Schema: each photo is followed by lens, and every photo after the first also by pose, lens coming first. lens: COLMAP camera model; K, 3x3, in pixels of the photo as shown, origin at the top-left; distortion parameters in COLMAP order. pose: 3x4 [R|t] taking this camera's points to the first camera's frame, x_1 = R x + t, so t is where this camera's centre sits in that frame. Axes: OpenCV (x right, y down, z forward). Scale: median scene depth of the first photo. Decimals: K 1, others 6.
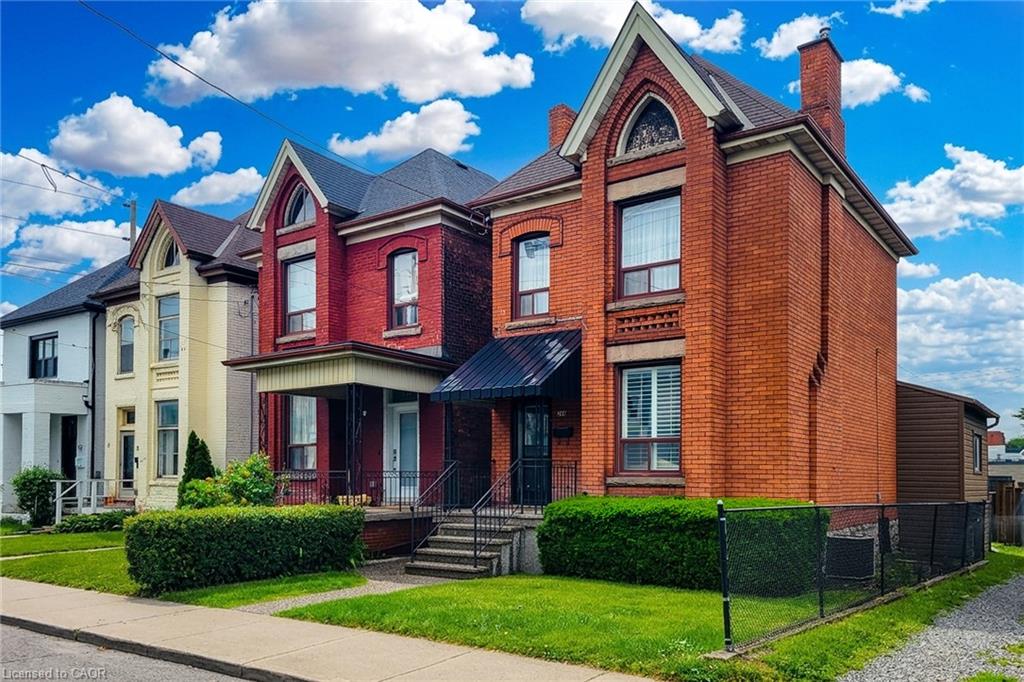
lens RADIAL K [[779.3, 0, 511.9], [0, 779.3, 340.7], [0, 0, 1]] dist [-0.006619, -0.000044]
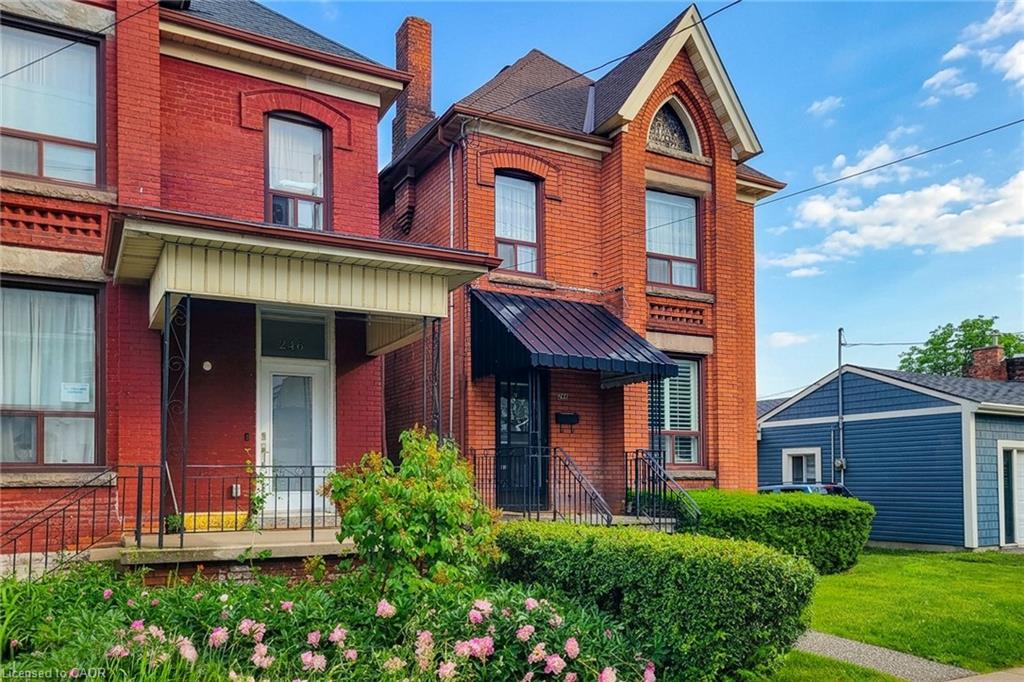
lens RADIAL K [[779.3, 0, 512.3], [0, 779.3, 341.8], [0, 0, 1]] dist [-0.006619, -0.000044]
pose [[0.414360, 0.149275, 0.897788, -0.781038], [-0.137710, 0.985383, -0.100282, 0.136308], [-0.899634, -0.082082, 0.428860, 0.748047]]
